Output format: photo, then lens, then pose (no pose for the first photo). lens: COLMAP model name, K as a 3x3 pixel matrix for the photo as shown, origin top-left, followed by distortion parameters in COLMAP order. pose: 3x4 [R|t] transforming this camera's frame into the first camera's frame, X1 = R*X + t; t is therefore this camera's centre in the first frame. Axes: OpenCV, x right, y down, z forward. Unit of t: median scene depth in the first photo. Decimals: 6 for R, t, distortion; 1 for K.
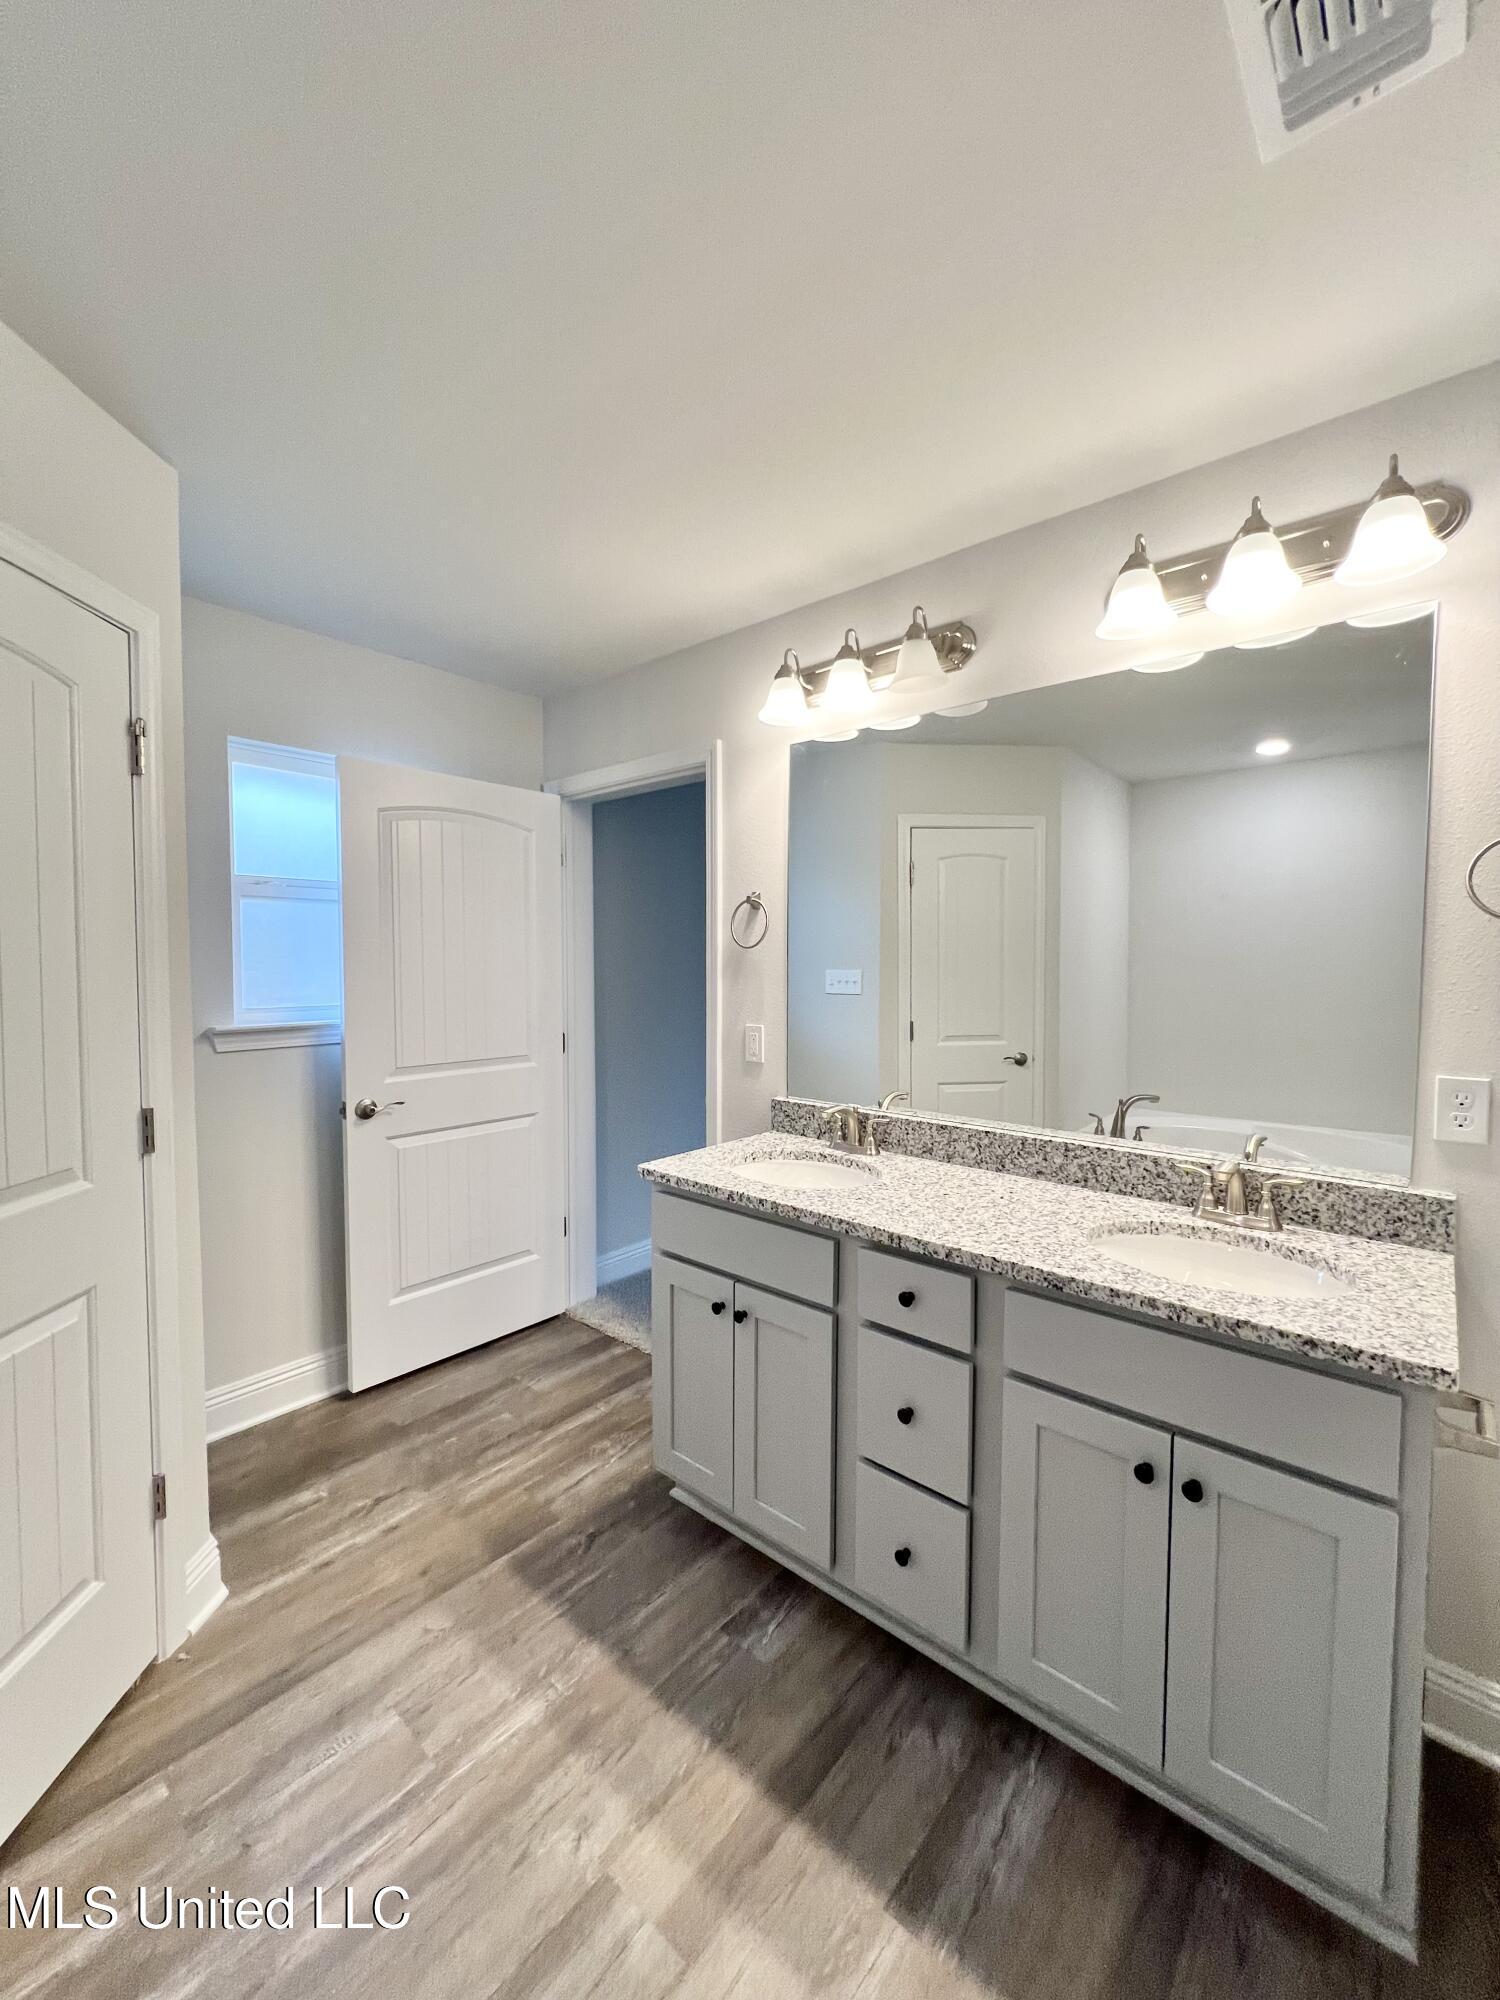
lens RADIAL K [[799.9, 0, 749.8], [0, 799.9, 991.3], [0, 0, 1]] dist [-0.002724, 0.000269]
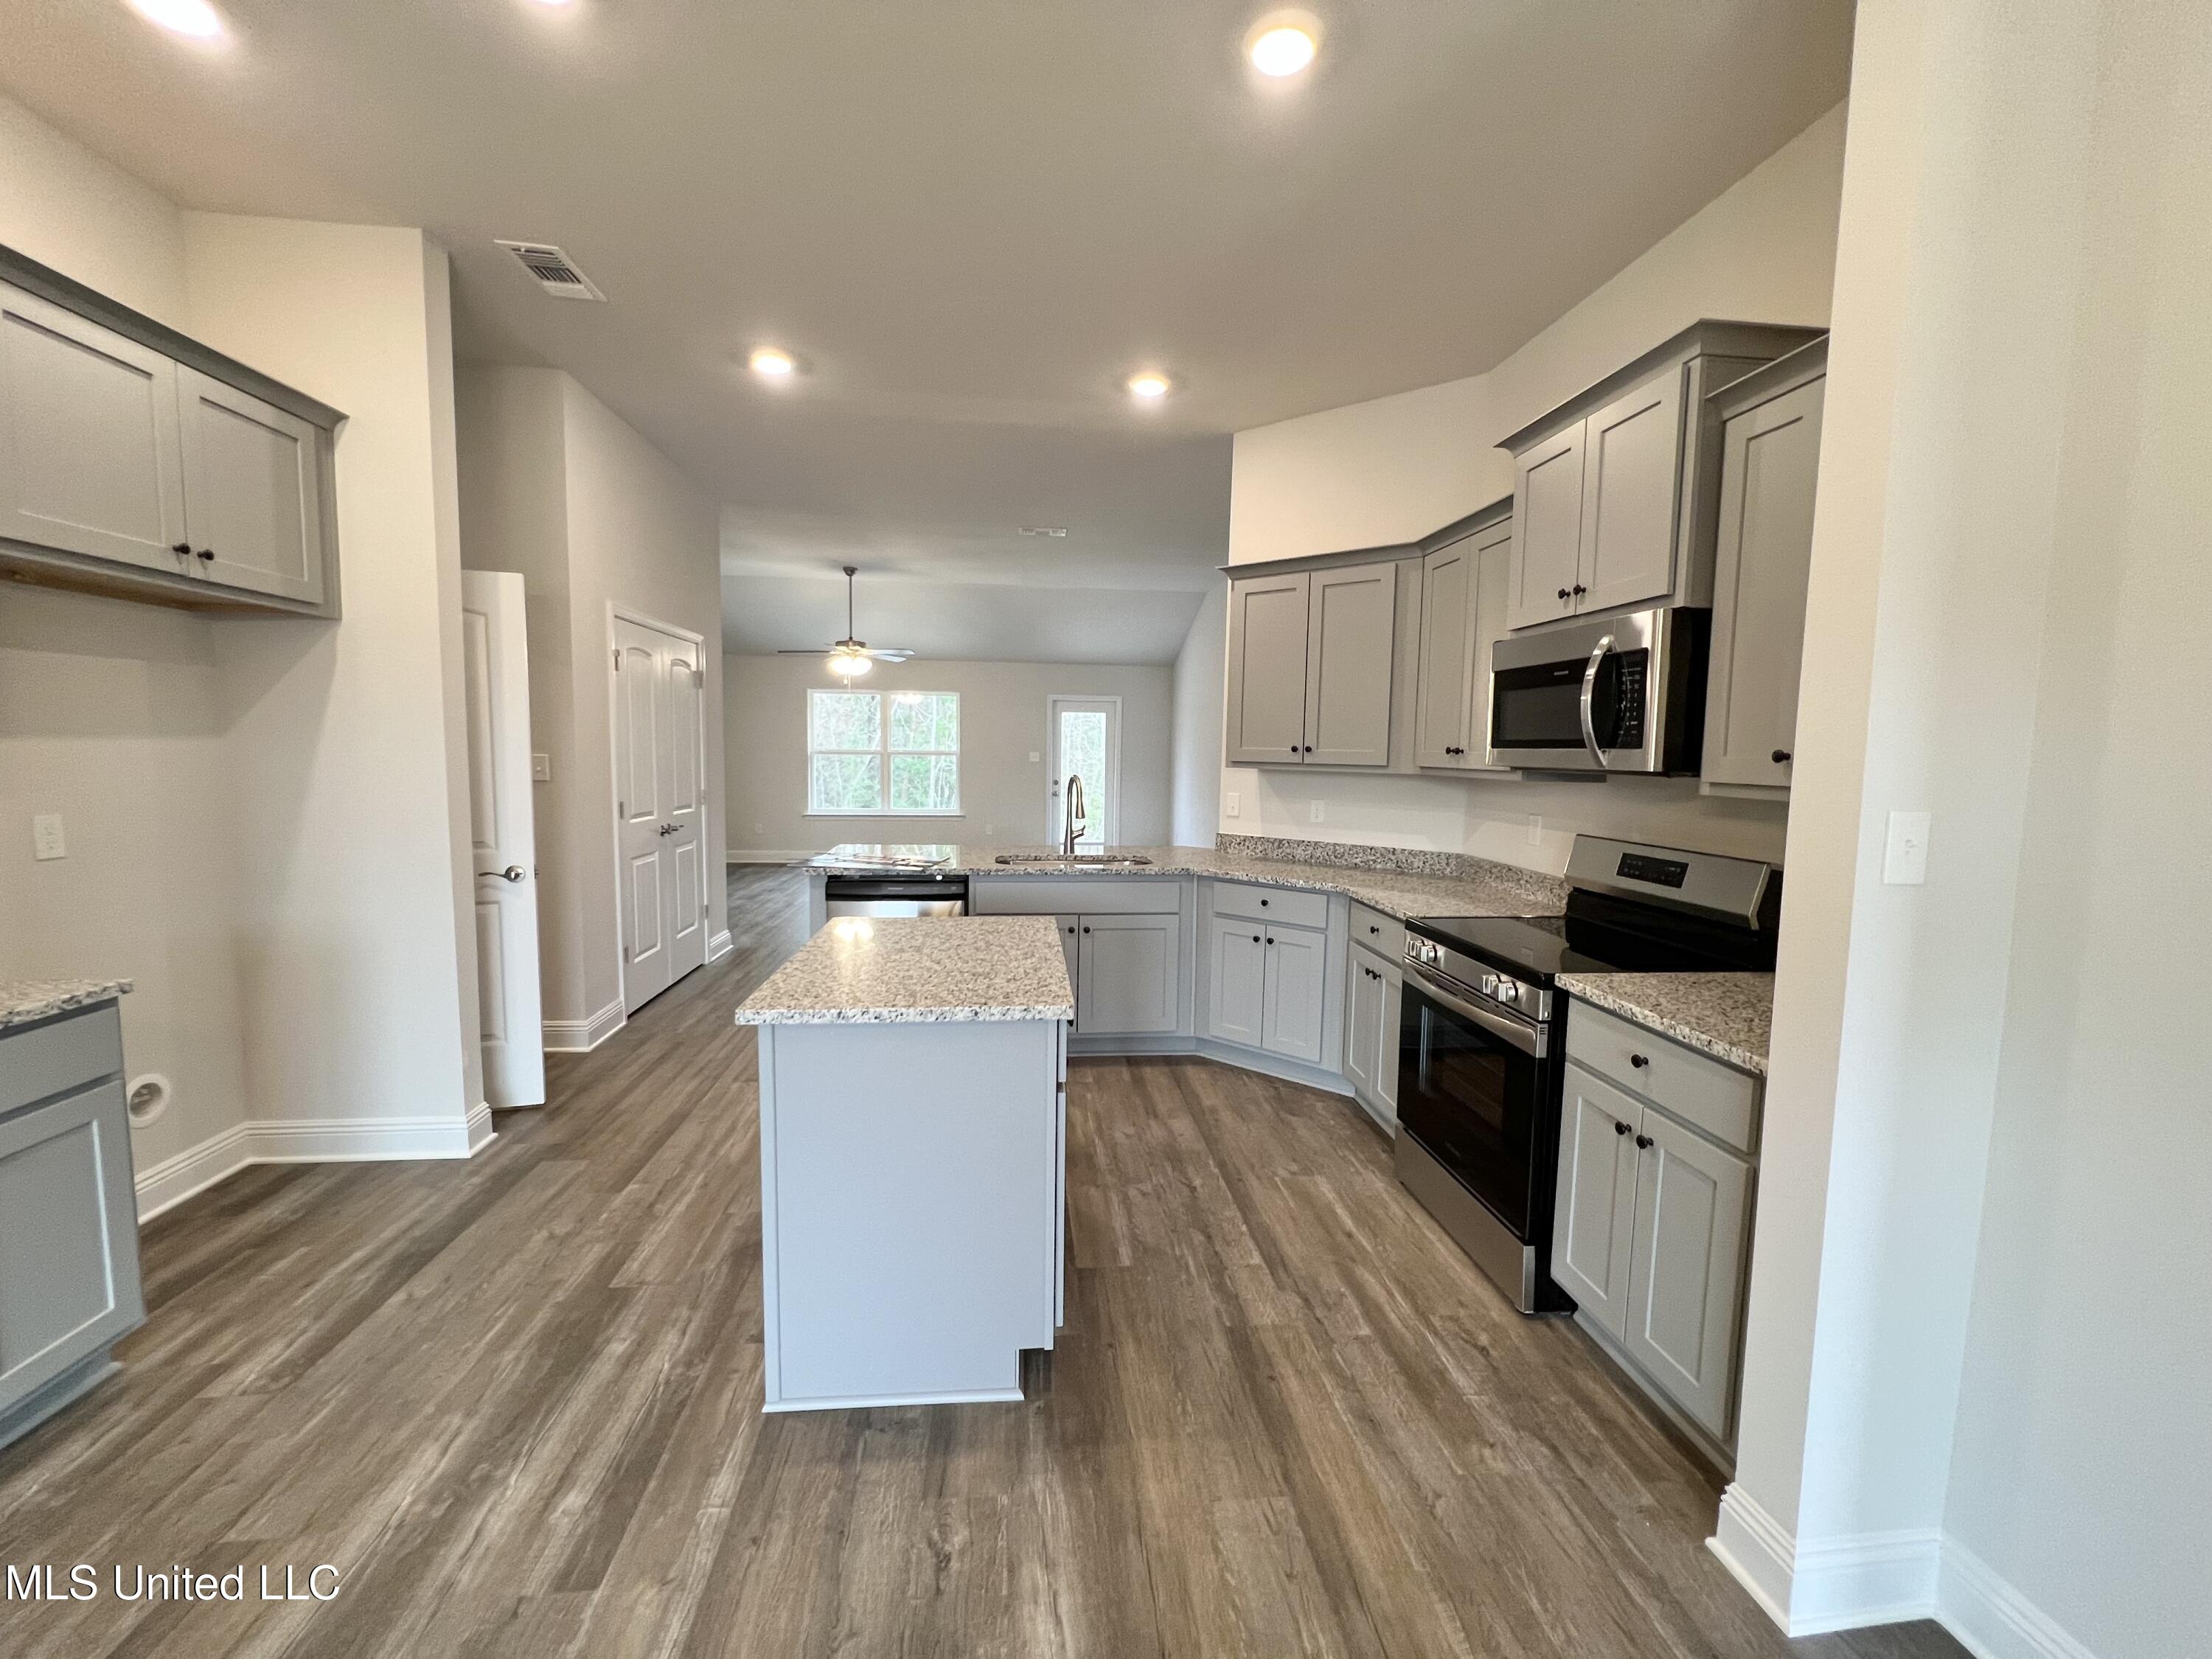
lens RADIAL K [[884.7, 0, 1103.6], [0, 884.7, 821.7], [0, 0, 1]] dist [-0.002724, 0.000269]
pose [[0.727654, 0.060744, -0.683250, 0.208811], [-0.039127, 0.998125, 0.047068, 0.009804], [0.684828, -0.007515, 0.728666, -0.177205]]
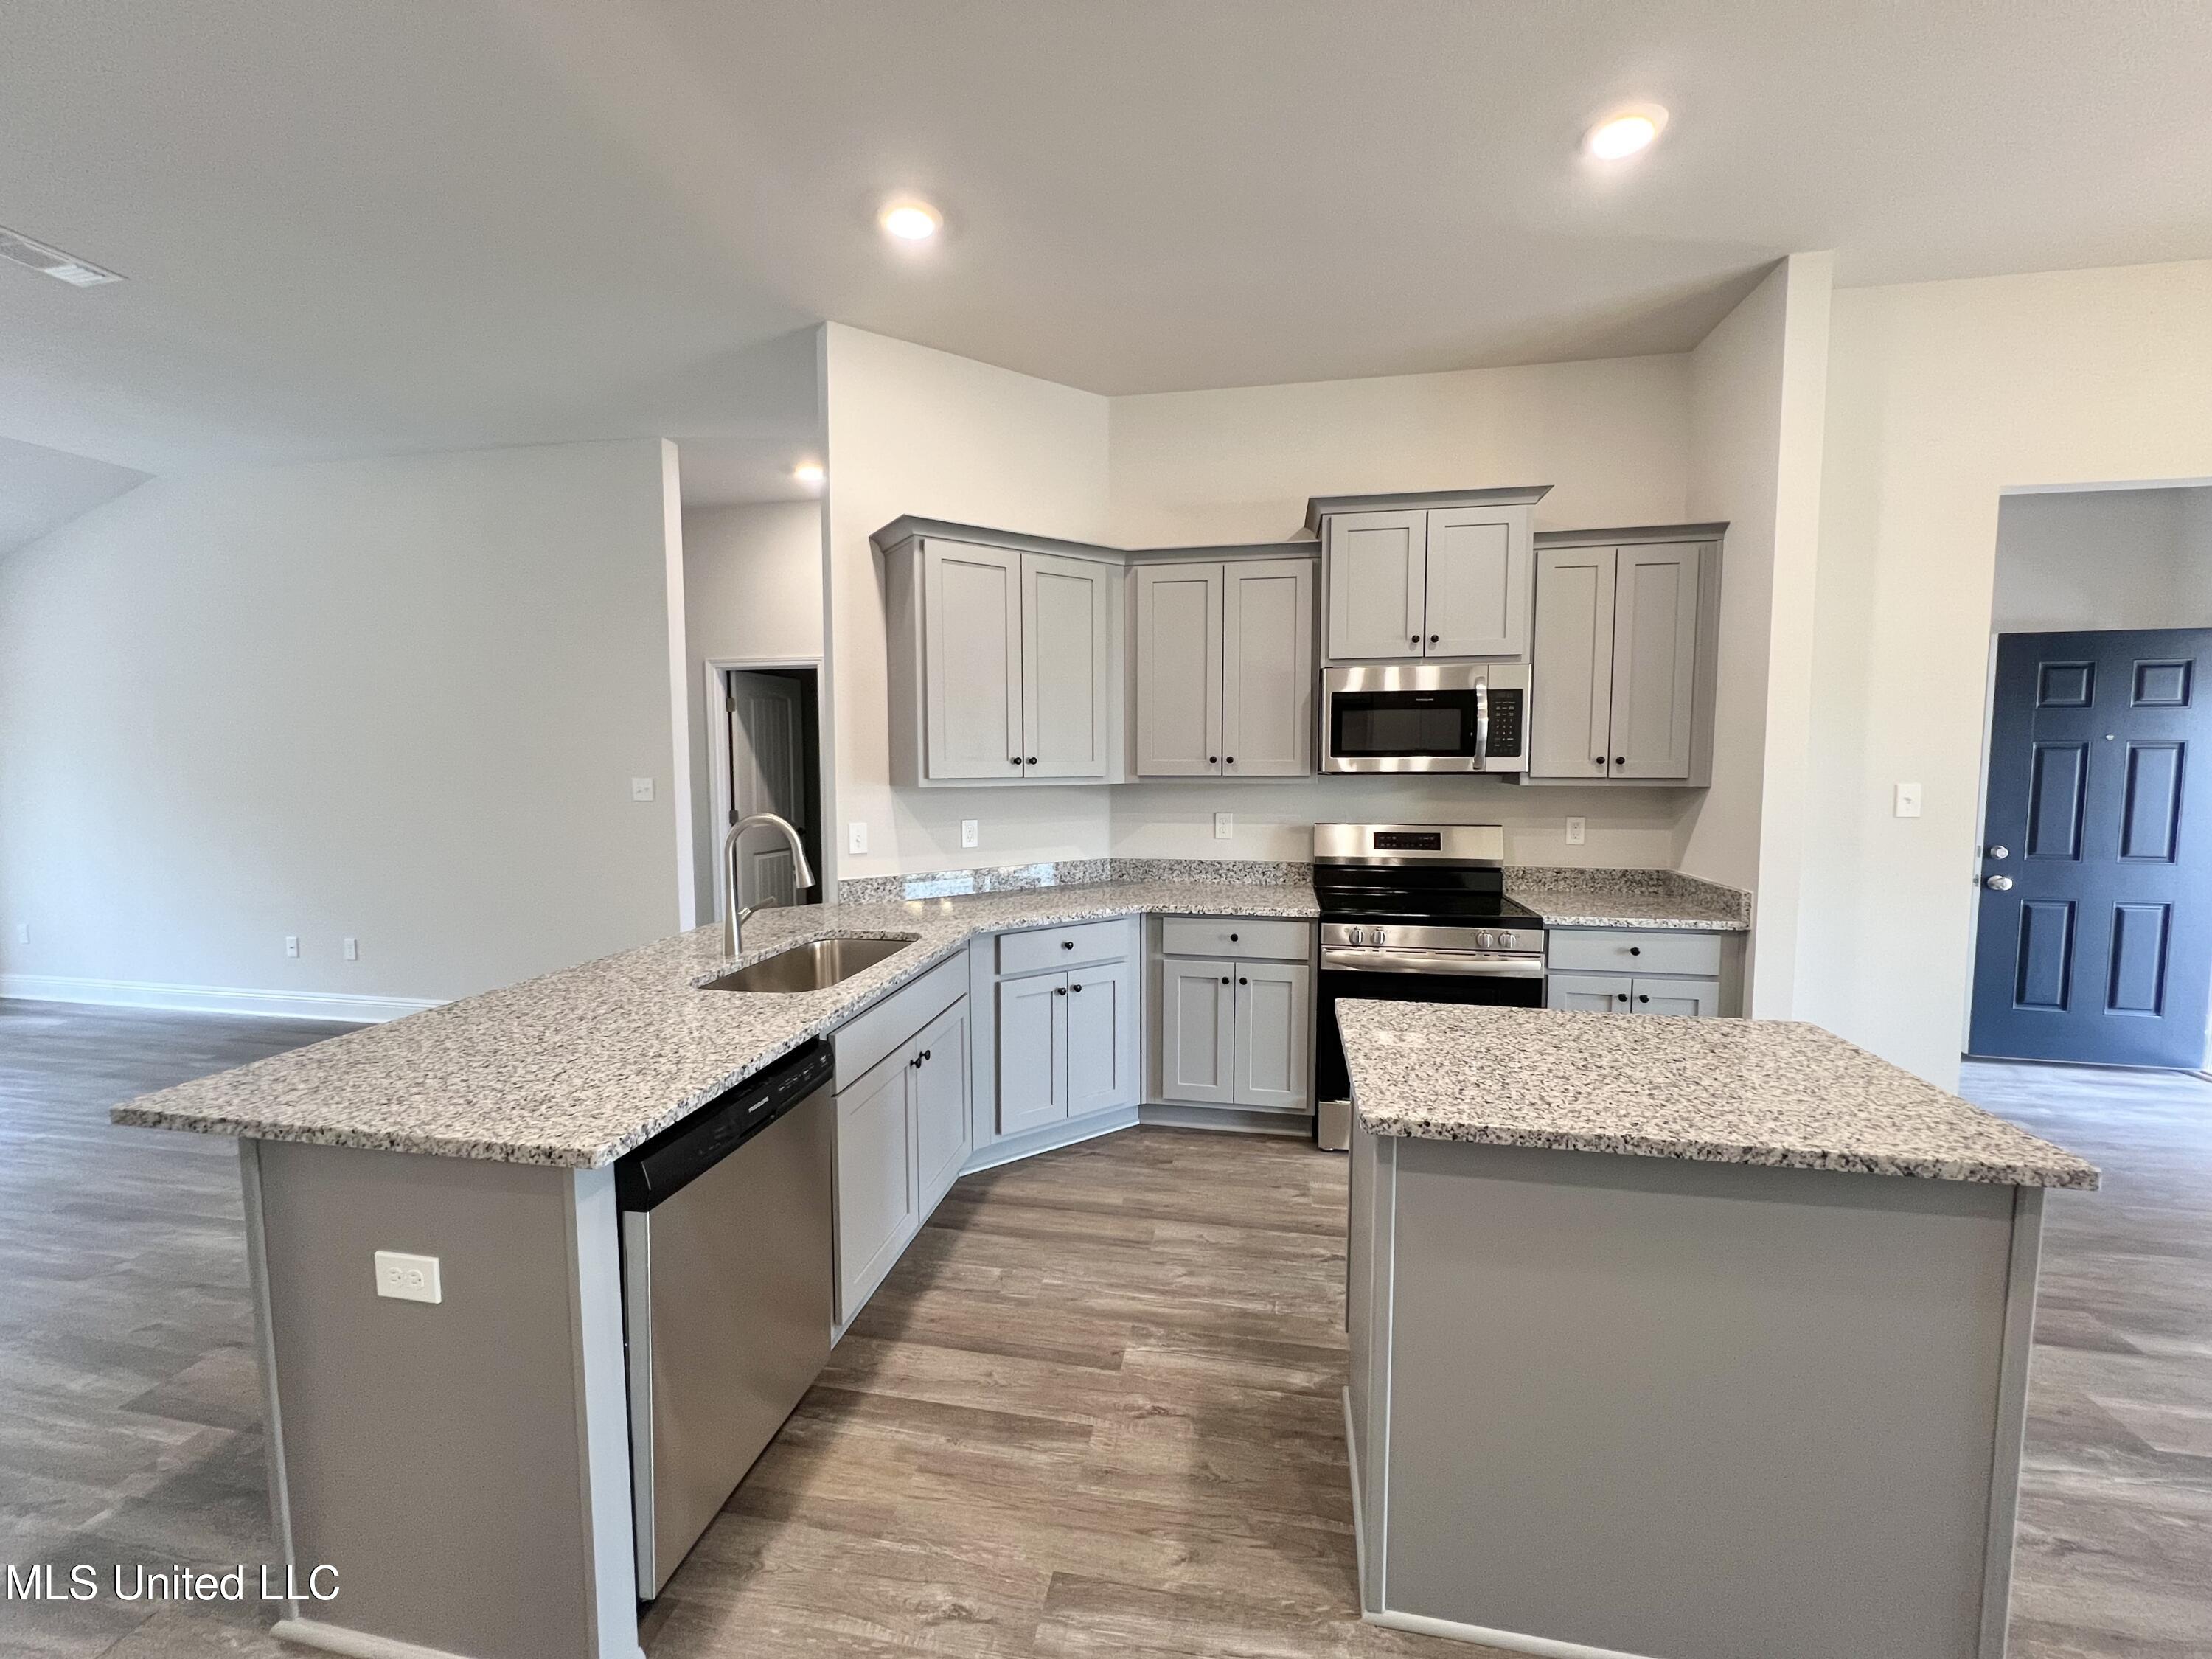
lens RADIAL K [[884.7, 0, 1101.8], [0, 884.7, 824.6], [0, 0, 1]] dist [-0.002724, 0.000269]
pose [[0.869193, -0.048250, 0.492113, -1.695779], [0.030237, 0.998552, 0.044499, -0.028819], [-0.493548, -0.023799, 0.869393, 0.057505]]
